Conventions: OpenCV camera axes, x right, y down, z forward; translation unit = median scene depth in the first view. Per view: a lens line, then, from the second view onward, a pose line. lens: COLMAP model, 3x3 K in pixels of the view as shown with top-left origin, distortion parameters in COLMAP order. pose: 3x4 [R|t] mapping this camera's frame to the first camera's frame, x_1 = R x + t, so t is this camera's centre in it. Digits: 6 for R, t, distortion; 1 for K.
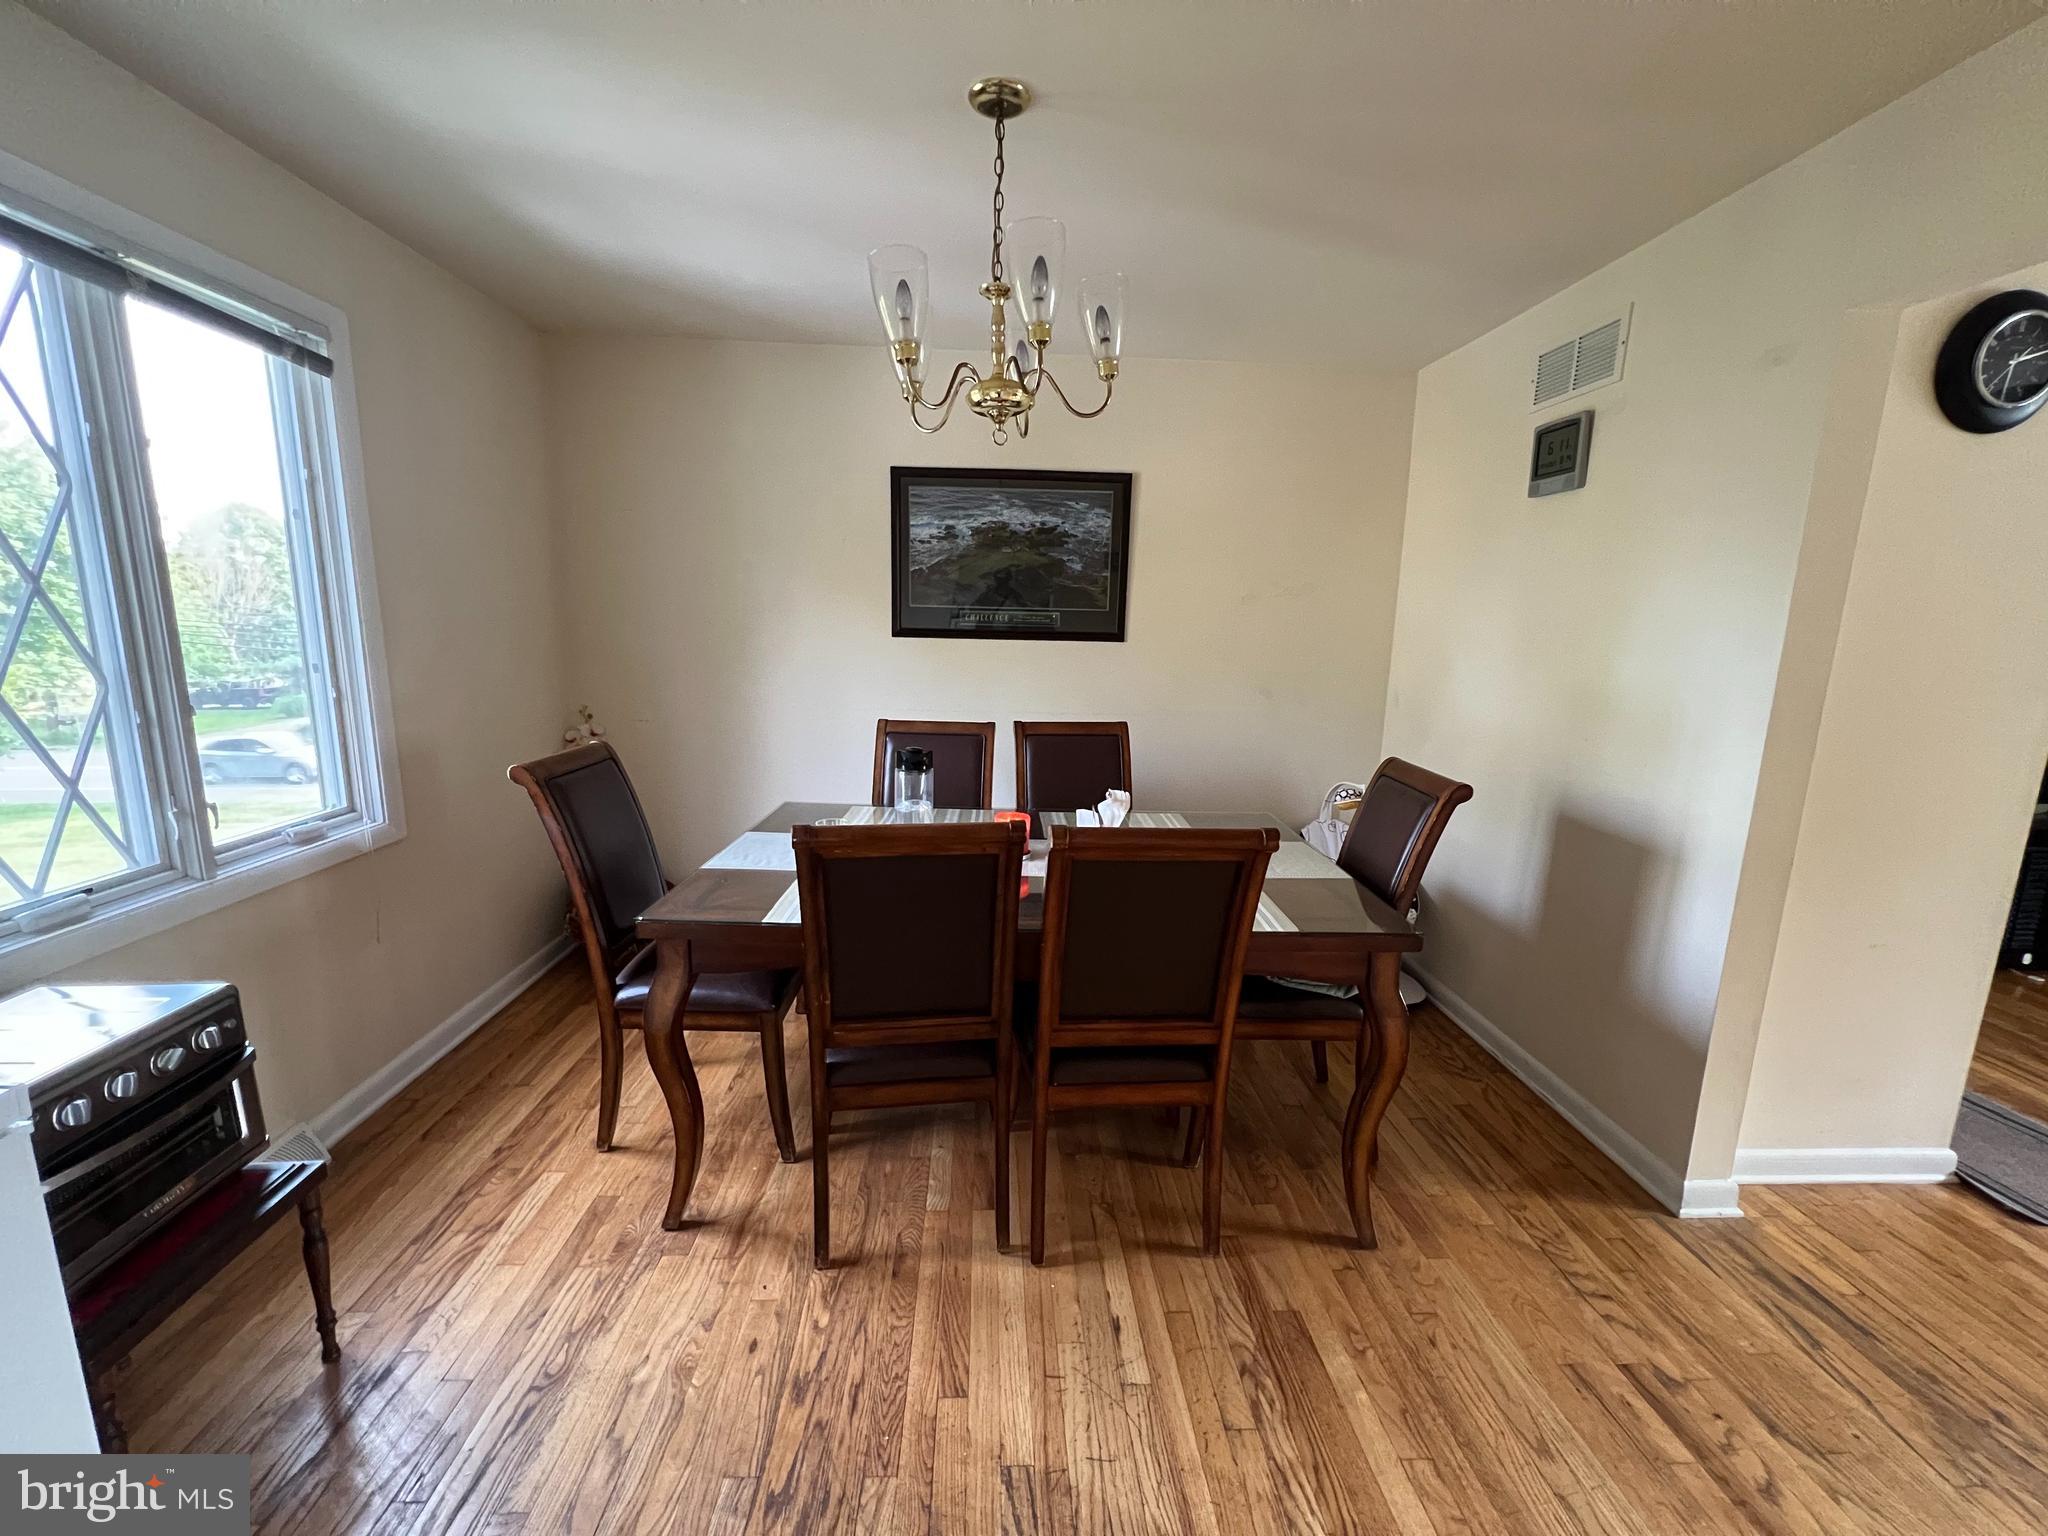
lens RADIAL K [[817.2, 0, 1024.0], [0, 817.2, 768.0], [0, 0, 1]] dist [-0.003125, -0.000364]
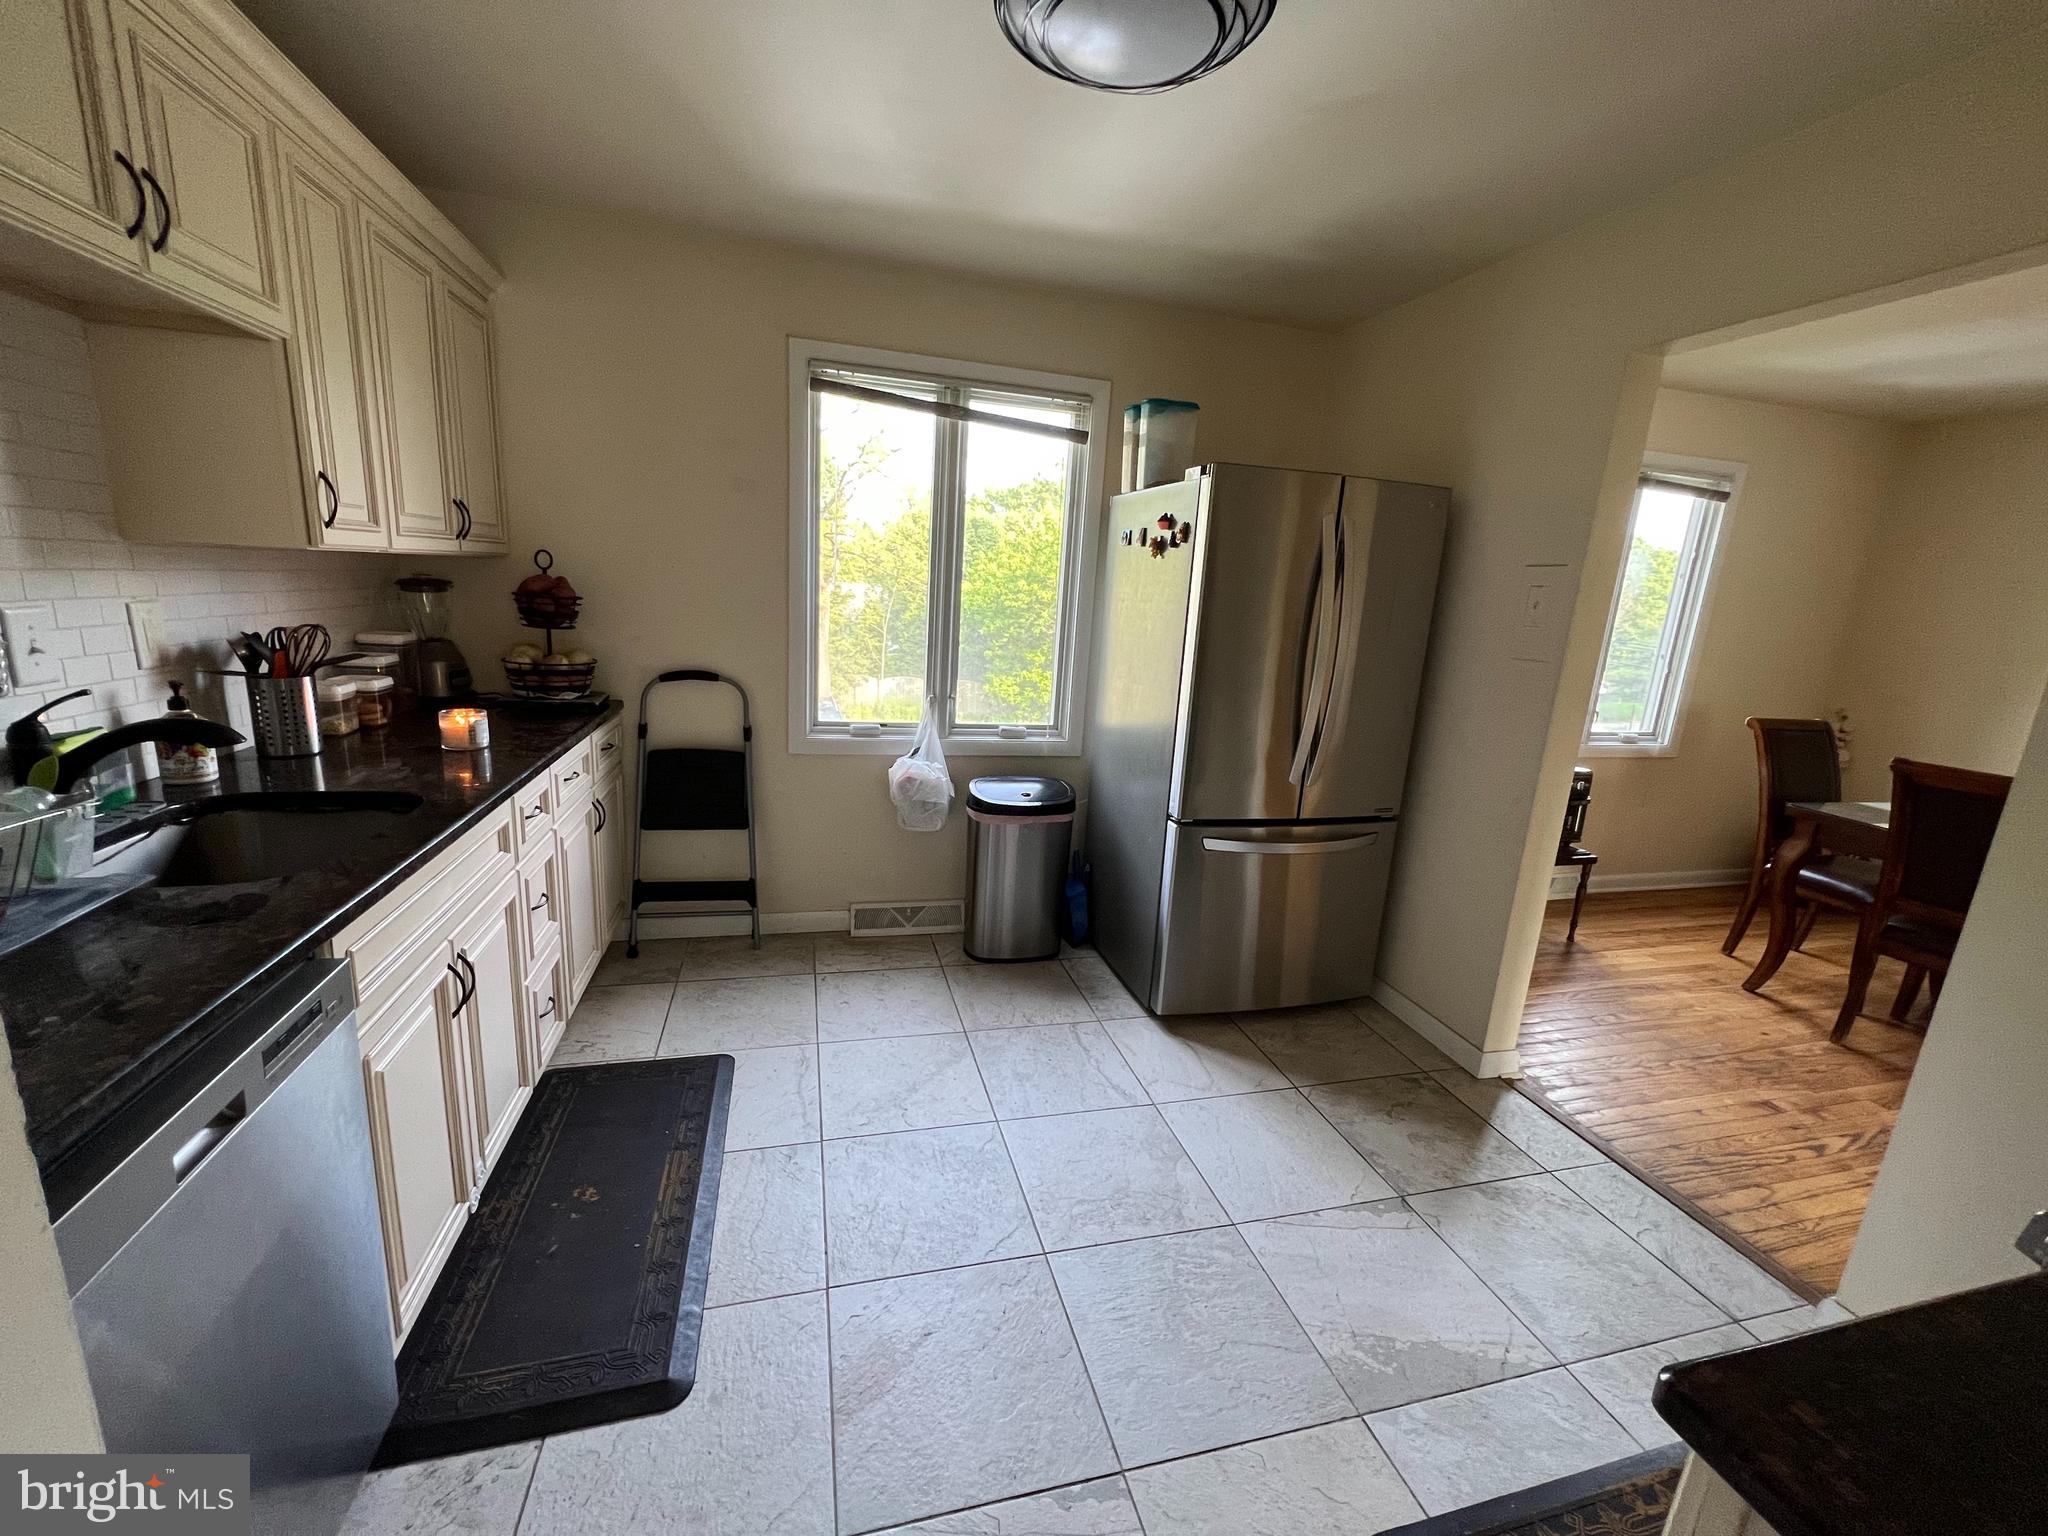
lens RADIAL K [[827.5, 0, 1024.0], [0, 827.5, 768.0], [0, 0, 1]] dist [-0.001155, -0.000148]
pose [[0.215973, 0.209139, -0.953738, 0.775407], [-0.231828, 0.959843, 0.157981, 0.184780], [0.948478, 0.186984, 0.255785, -0.946682]]
